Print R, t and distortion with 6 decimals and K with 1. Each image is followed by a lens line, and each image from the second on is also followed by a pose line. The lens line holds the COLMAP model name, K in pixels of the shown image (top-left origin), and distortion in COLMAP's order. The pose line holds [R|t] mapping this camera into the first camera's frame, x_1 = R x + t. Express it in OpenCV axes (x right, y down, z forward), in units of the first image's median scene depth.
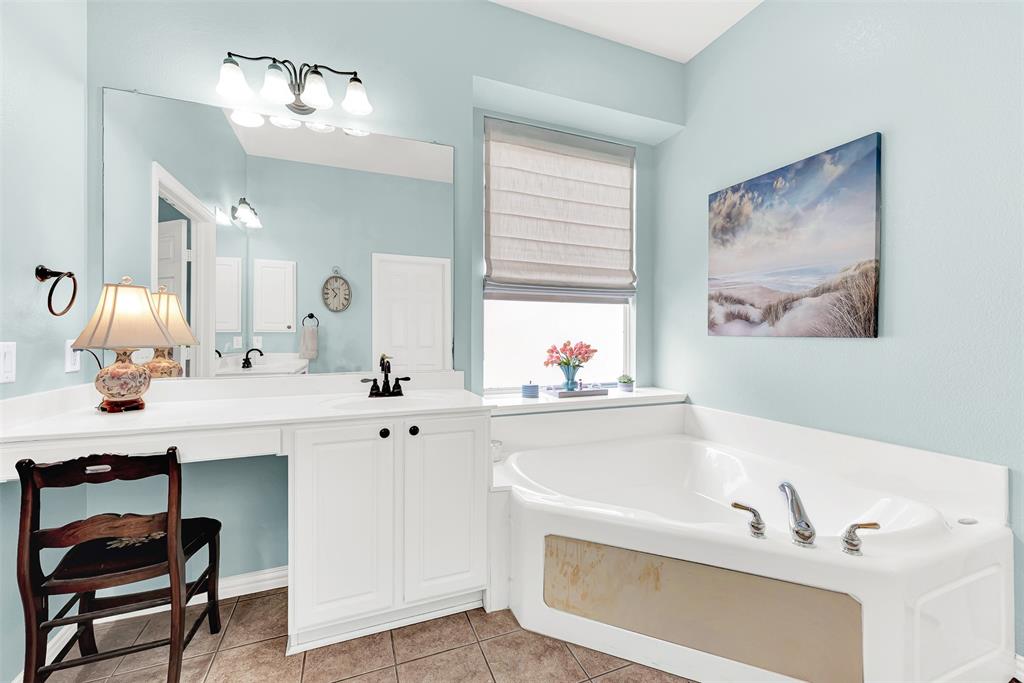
lens RADIAL K [[412.7, 0, 509.0], [0, 412.7, 336.0], [0, 0, 1]] dist [0.002744, -0.000390]
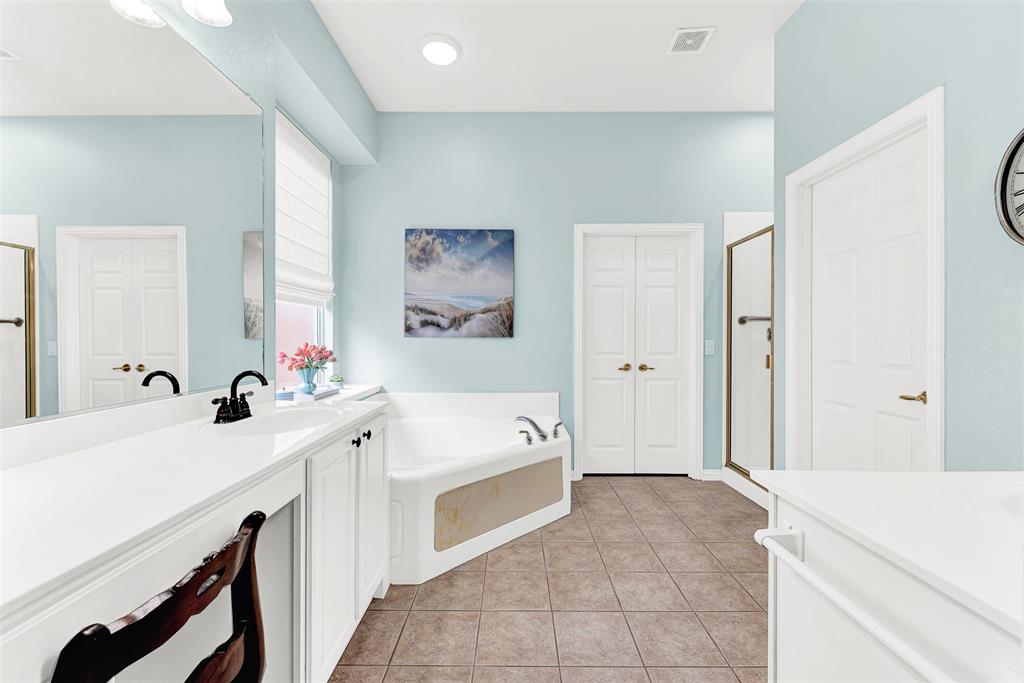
lens RADIAL K [[412.7, 0, 516.0], [0, 412.7, 341.9], [0, 0, 1]] dist [0.002744, -0.000390]
pose [[0.377646, -0.012876, 0.925861, -0.671299], [0.004946, 0.999917, 0.011888, 0.000641], [-0.925937, 0.000090, 0.377678, 0.209597]]
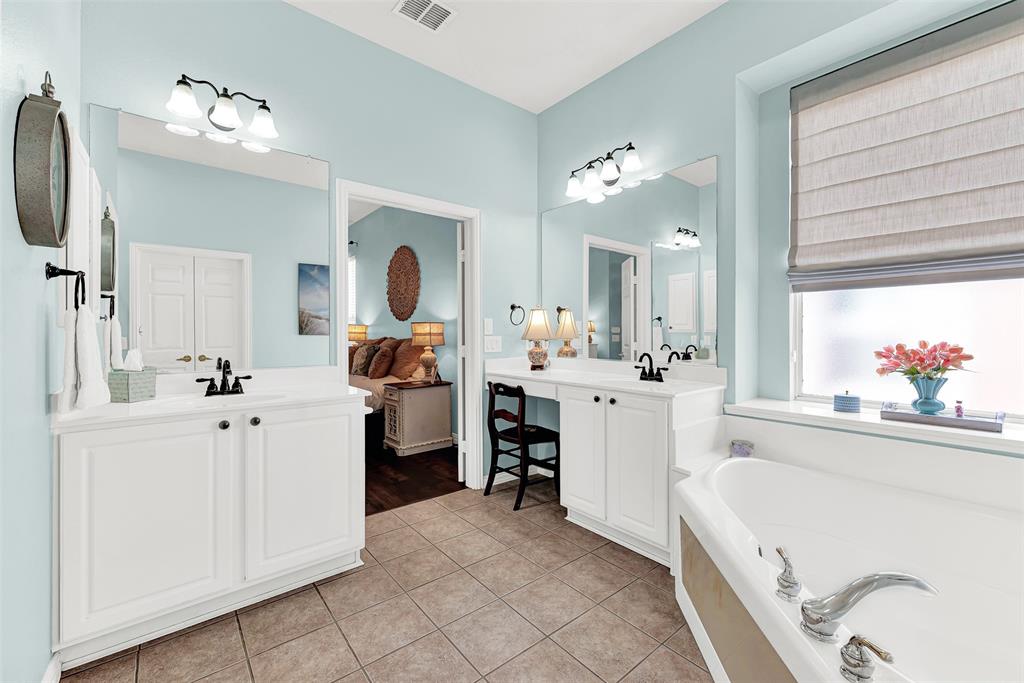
lens RADIAL K [[412.7, 0, 517.3], [0, 412.7, 334.8], [0, 0, 1]] dist [0.002744, -0.000390]
pose [[0.314883, 0.000157, -0.949130, 0.668867], [-0.001380, 0.999999, -0.000293, 0.003435], [0.949129, 0.001402, 0.314883, 0.171248]]
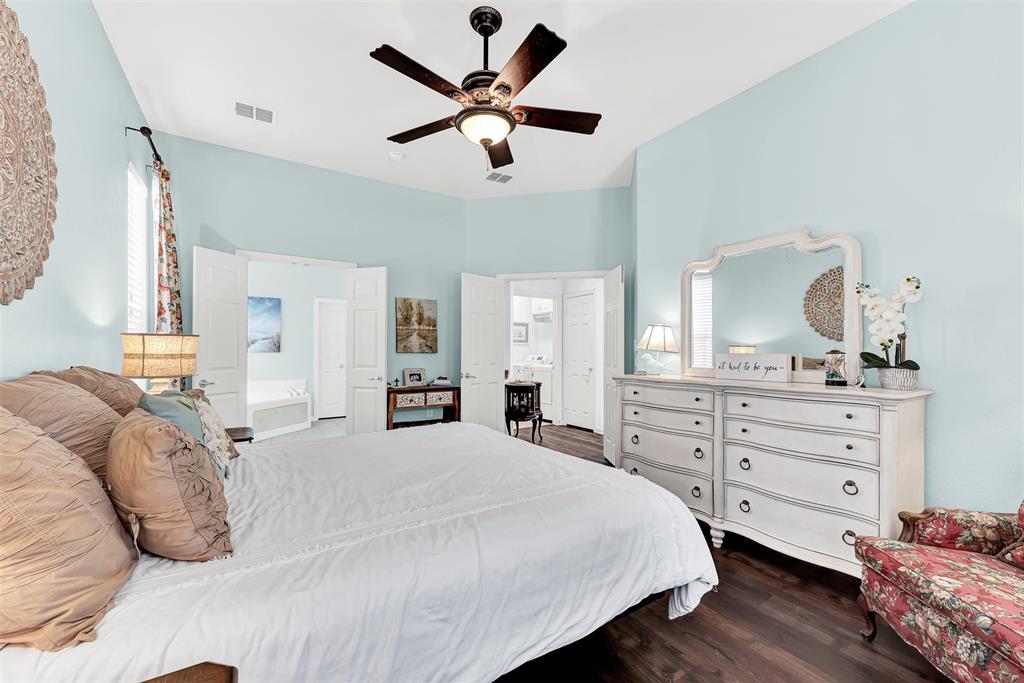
lens RADIAL K [[412.7, 0, 516.8], [0, 412.7, 350.6], [0, 0, 1]] dist [0.002744, -0.000390]
pose [[-0.174083, -0.000266, 0.984731, -2.497357], [0.003930, 0.999992, 0.000965, -0.006334], [-0.984723, 0.004038, -0.174080, -0.367138]]
